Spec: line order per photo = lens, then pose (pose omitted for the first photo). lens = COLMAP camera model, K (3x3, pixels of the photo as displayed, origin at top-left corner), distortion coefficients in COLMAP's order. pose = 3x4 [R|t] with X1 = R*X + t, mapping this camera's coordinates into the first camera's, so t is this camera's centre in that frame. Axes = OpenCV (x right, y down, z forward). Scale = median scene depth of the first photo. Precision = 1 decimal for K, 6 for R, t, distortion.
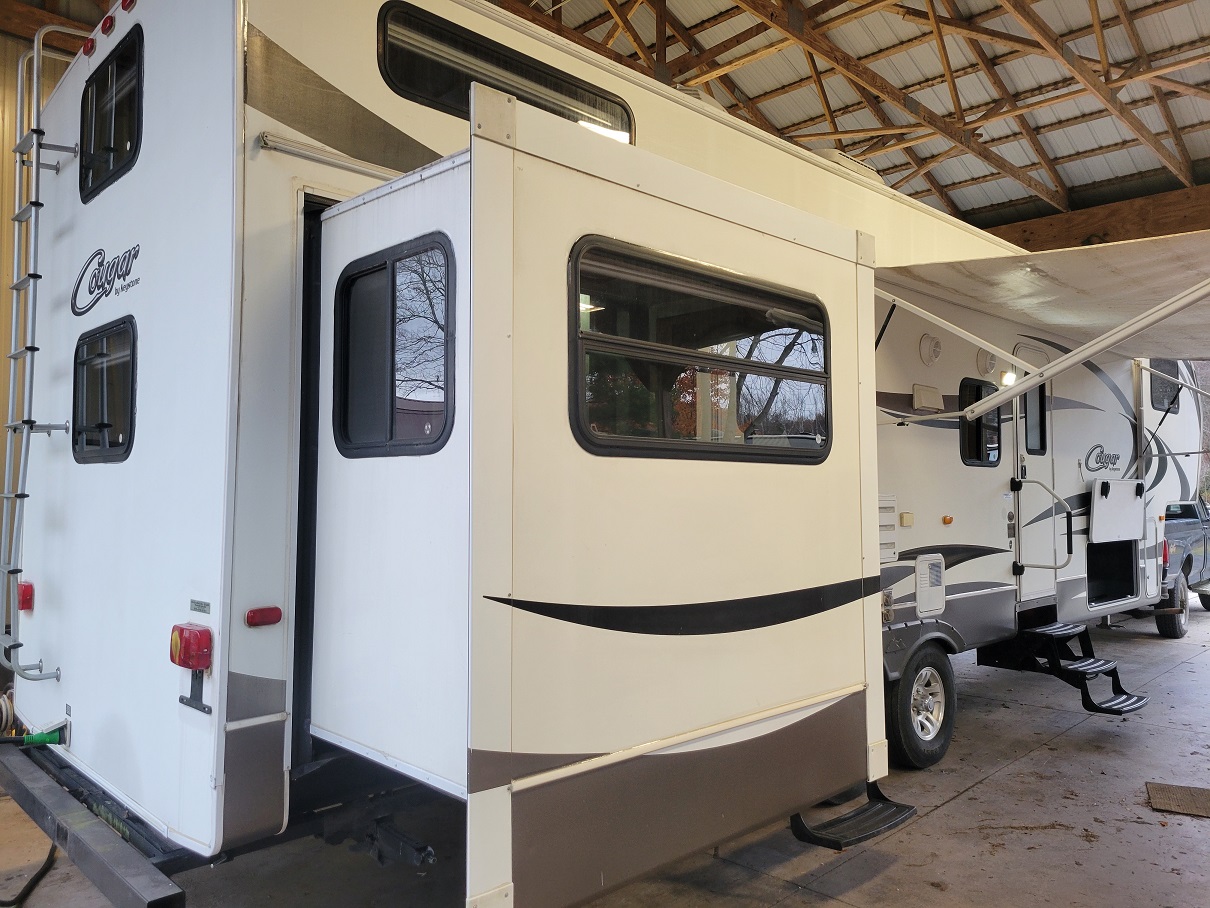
lens RADIAL K [[910.2, 0, 607.2], [0, 910.2, 453.1], [0, 0, 1]] dist [0.031386, -0.015281]
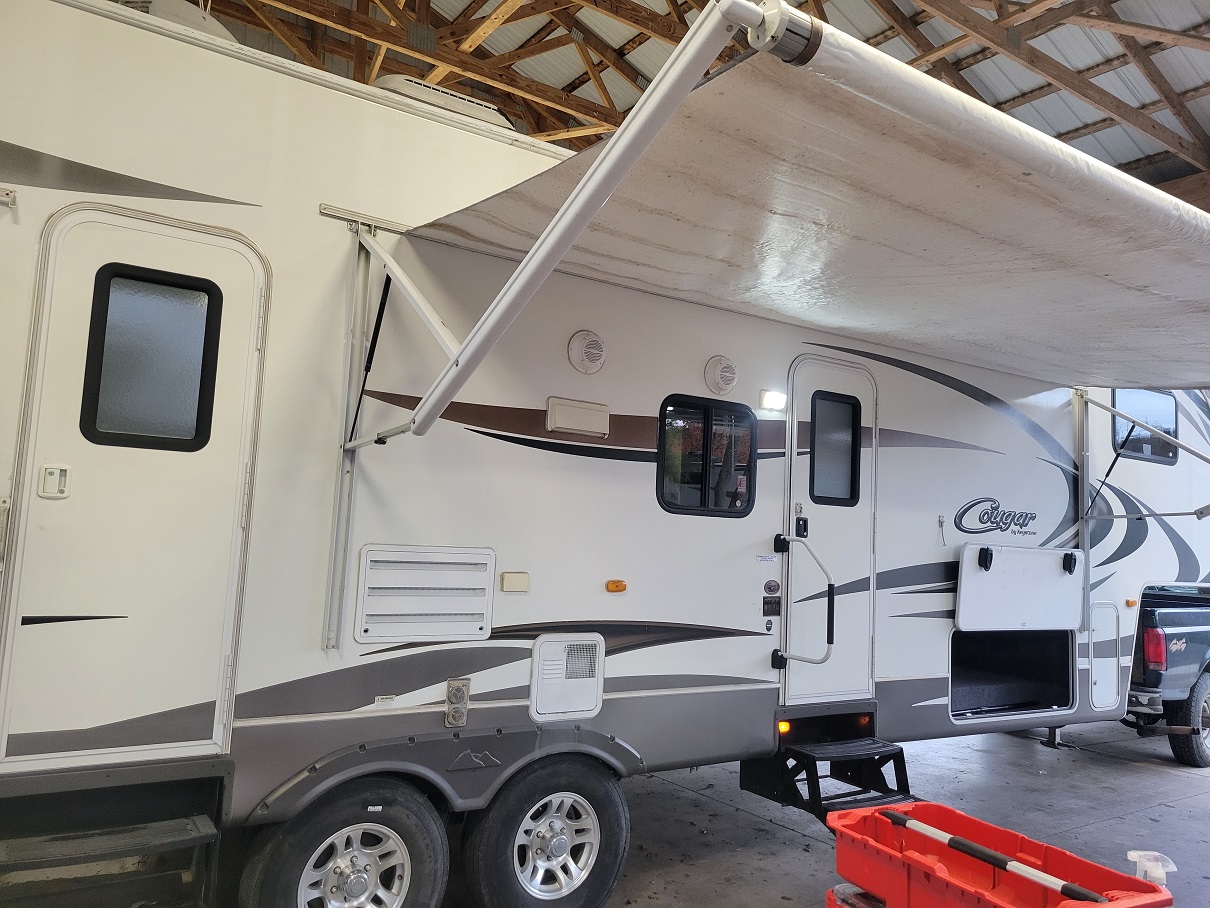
lens RADIAL K [[910.2, 0, 602.6], [0, 910.2, 452.0], [0, 0, 1]] dist [0.031386, -0.015281]
pose [[0.981692, 0.027476, -0.188481, 0.427249], [-0.037629, 0.998015, -0.050503, 0.003392], [0.186719, 0.056671, 0.980777, 0.246188]]
